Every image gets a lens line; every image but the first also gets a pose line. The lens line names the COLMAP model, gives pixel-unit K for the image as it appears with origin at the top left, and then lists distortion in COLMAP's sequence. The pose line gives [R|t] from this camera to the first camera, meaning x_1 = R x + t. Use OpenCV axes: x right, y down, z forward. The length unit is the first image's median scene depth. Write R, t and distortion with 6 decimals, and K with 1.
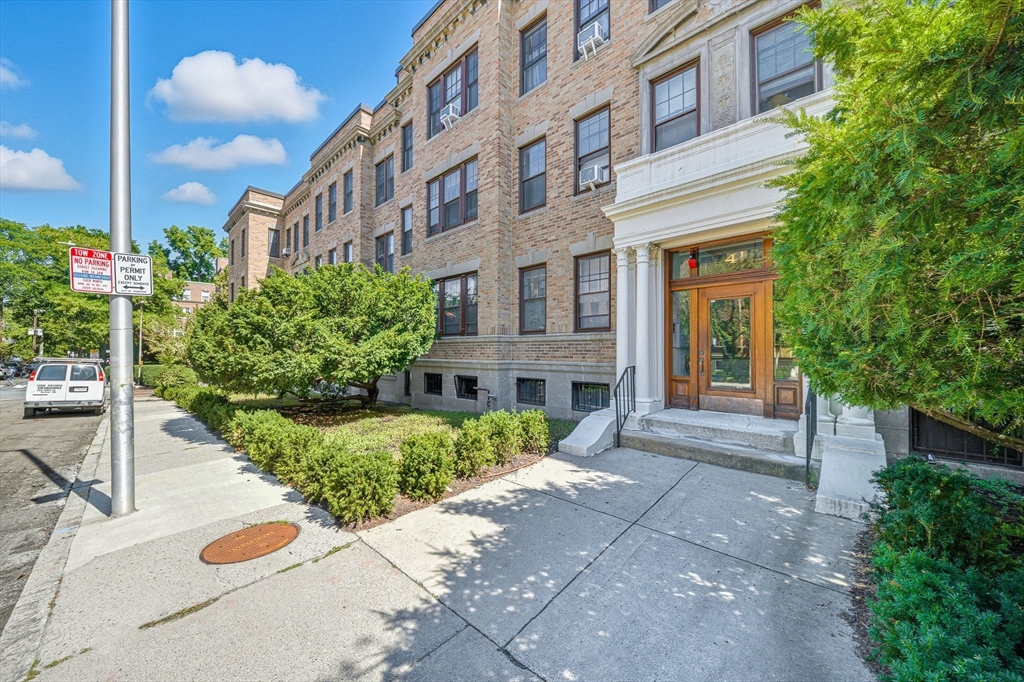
lens RADIAL K [[359.3, 0, 513.9], [0, 359.3, 345.9], [0, 0, 1]] dist [0.000483, -0.002480]
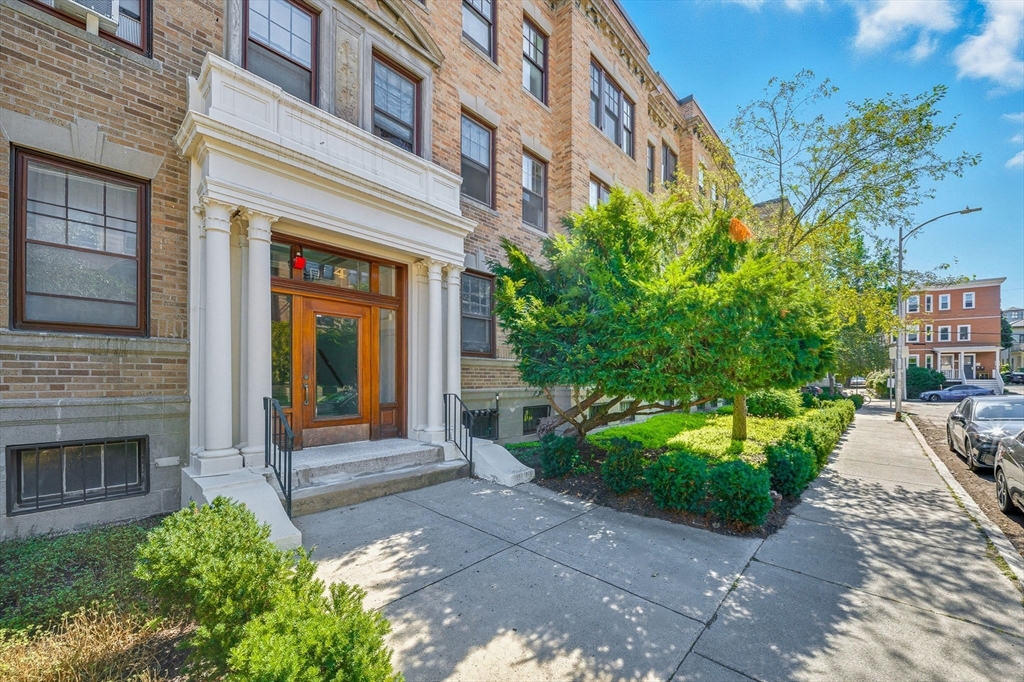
lens RADIAL K [[403.6, 0, 559.7], [0, 403.6, 375.3], [0, 0, 1]] dist [-0.006487, -0.000317]
pose [[-0.070203, 0.004037, 0.997525, -0.401979], [-0.012692, 0.999907, -0.004940, 0.013371], [-0.997452, -0.013008, -0.070146, 0.485282]]
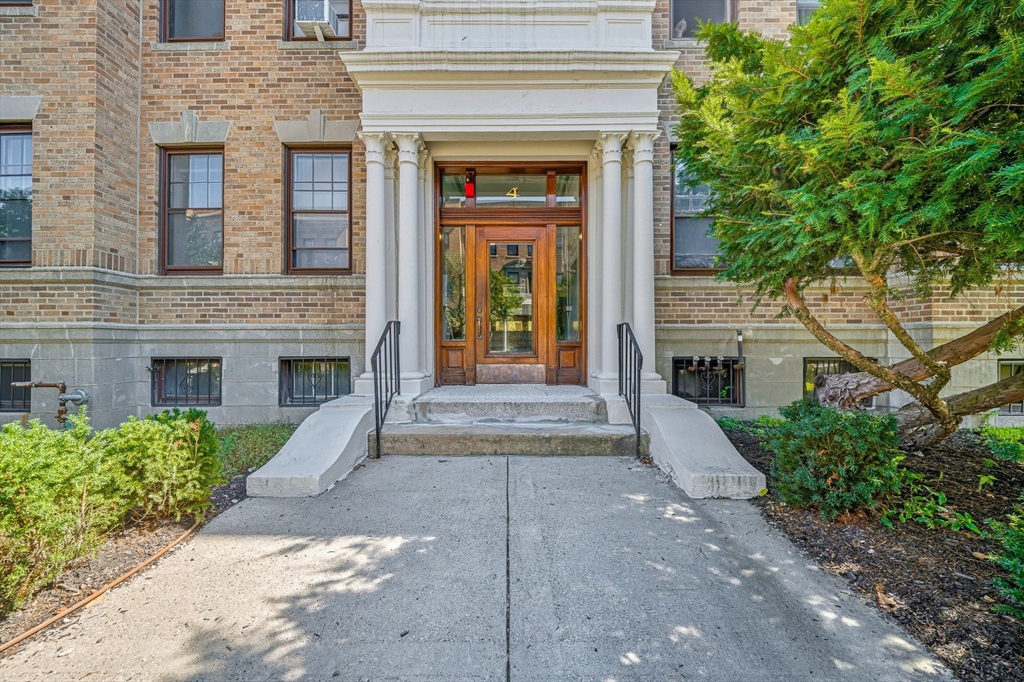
lens RADIAL K [[353.8, 0, 509.2], [0, 353.8, 344.1], [0, 0, 1]] dist [-0.000375, -0.001626]
pose [[0.737324, -0.002359, 0.675535, 0.058620], [-0.005873, 0.999934, 0.009902, 0.083148], [-0.675513, -0.011269, 0.737262, 0.392095]]
